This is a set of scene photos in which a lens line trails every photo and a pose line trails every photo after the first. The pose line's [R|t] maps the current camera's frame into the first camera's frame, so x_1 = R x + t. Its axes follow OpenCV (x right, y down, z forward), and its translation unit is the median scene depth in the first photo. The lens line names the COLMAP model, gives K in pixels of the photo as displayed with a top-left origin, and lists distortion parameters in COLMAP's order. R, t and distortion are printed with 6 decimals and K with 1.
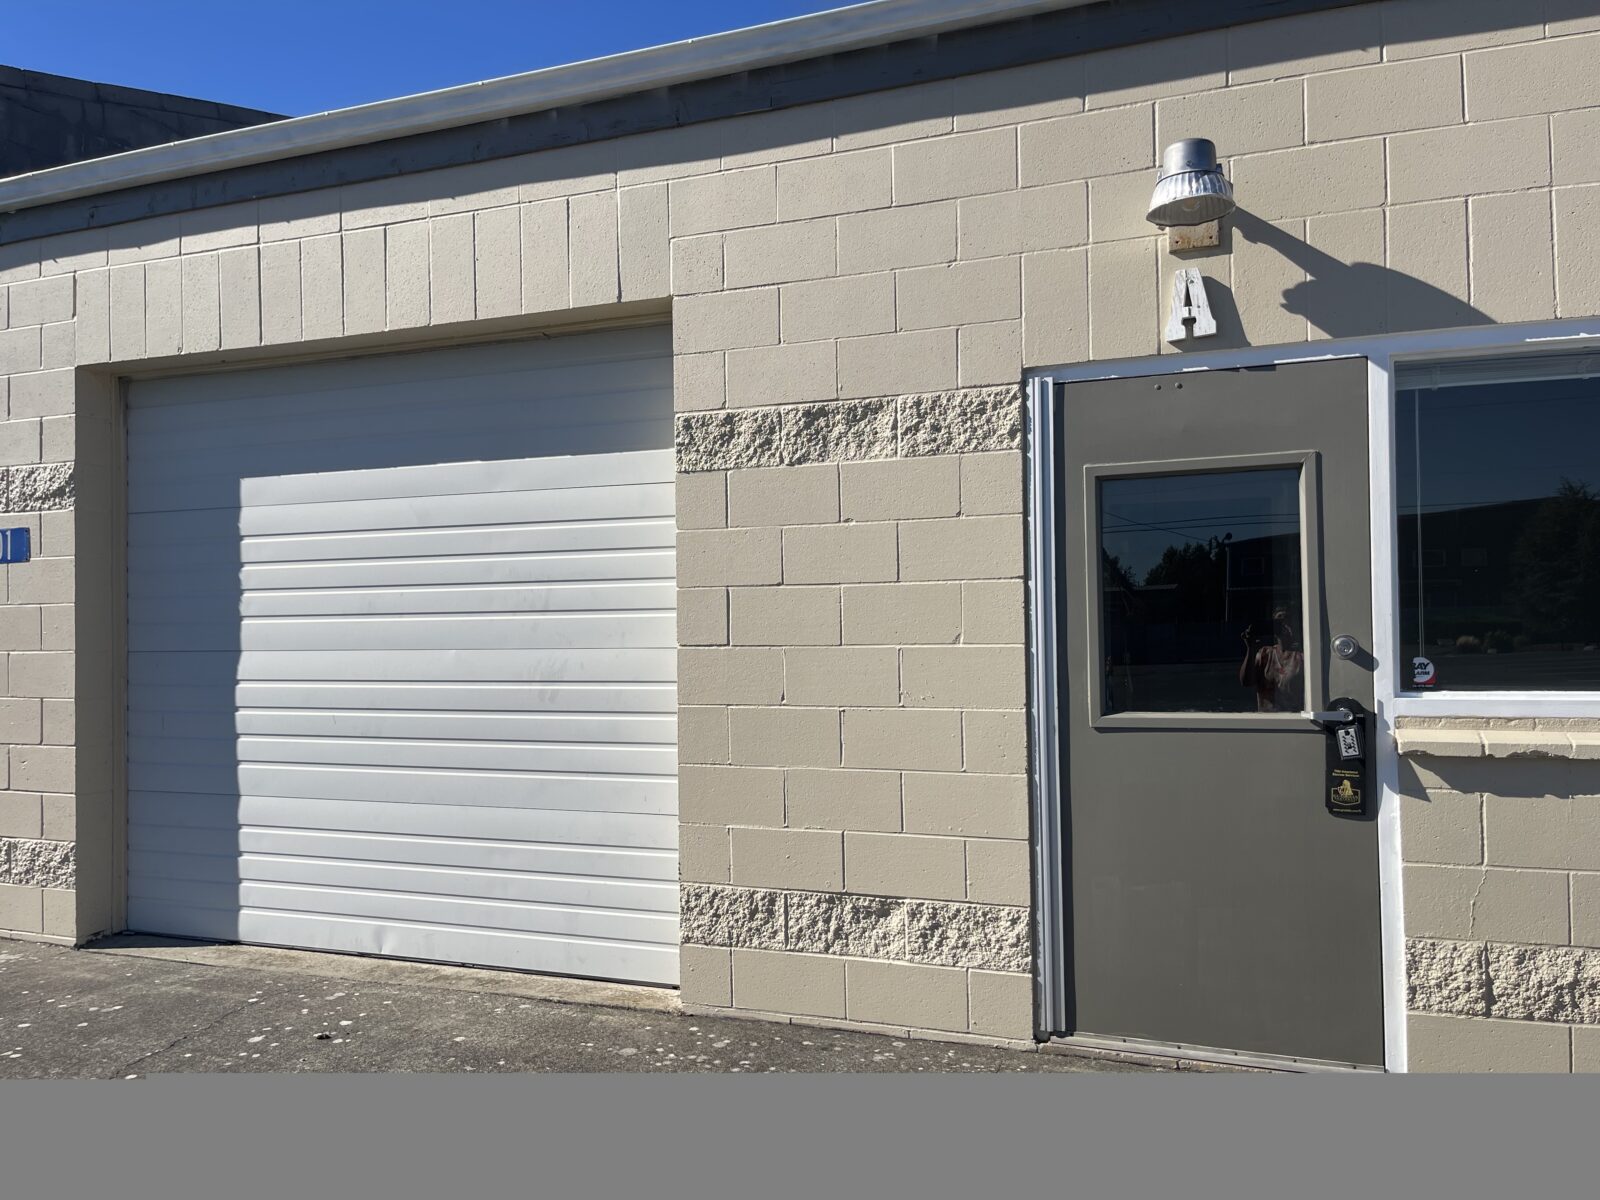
lens RADIAL K [[1200.7, 0, 800.0], [0, 1200.7, 600.0], [0, 0, 1]] dist [0.082536, -0.117682]
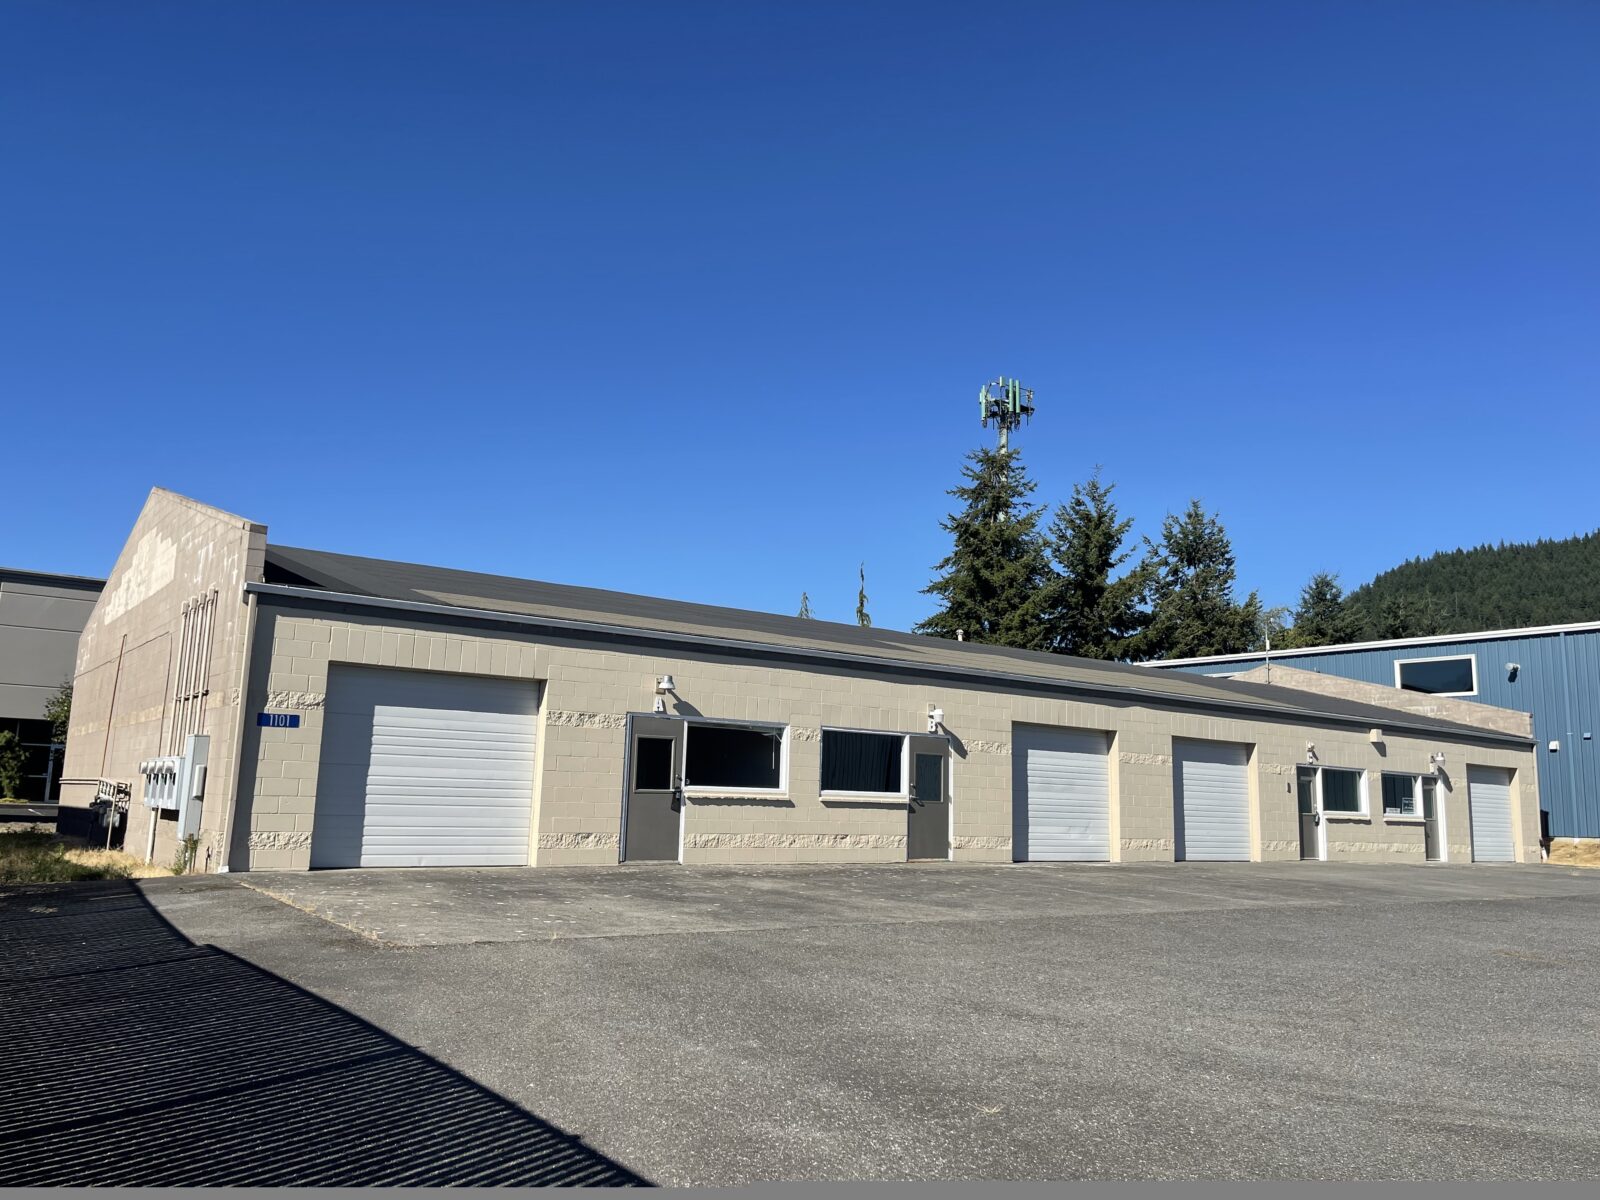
lens RADIAL K [[1200.7, 0, 800.0], [0, 1200.7, 600.0], [0, 0, 1]] dist [0.082536, -0.117682]
pose [[0.533962, 0.167515, 0.828748, -3.104028], [-0.053047, 0.984883, -0.164896, 0.099420], [-0.843843, 0.044085, 0.534776, -1.871418]]
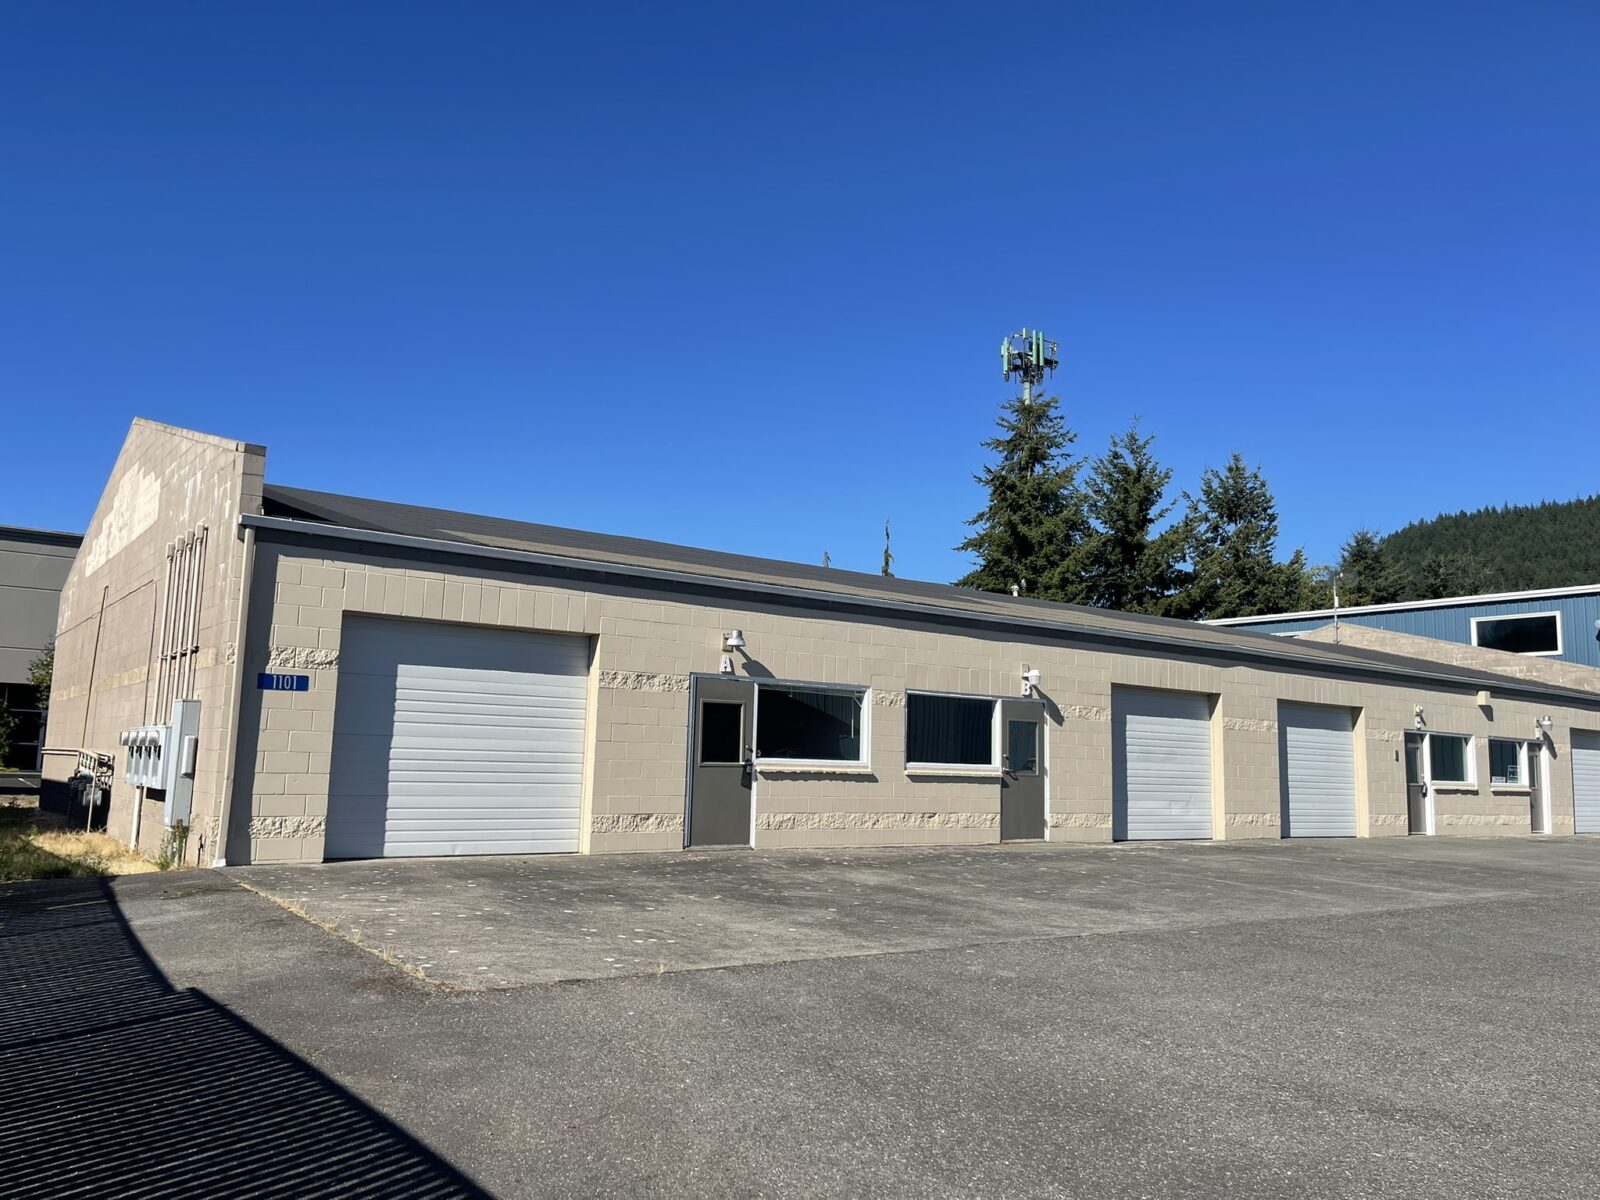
lens RADIAL K [[1200.7, 0, 800.0], [0, 1200.7, 600.0], [0, 0, 1]] dist [0.082536, -0.117682]
pose [[0.534456, 0.141953, 0.833190, -2.714756], [-0.050832, 0.989409, -0.135962, 0.080048], [-0.843666, 0.030313, 0.536012, -1.291942]]
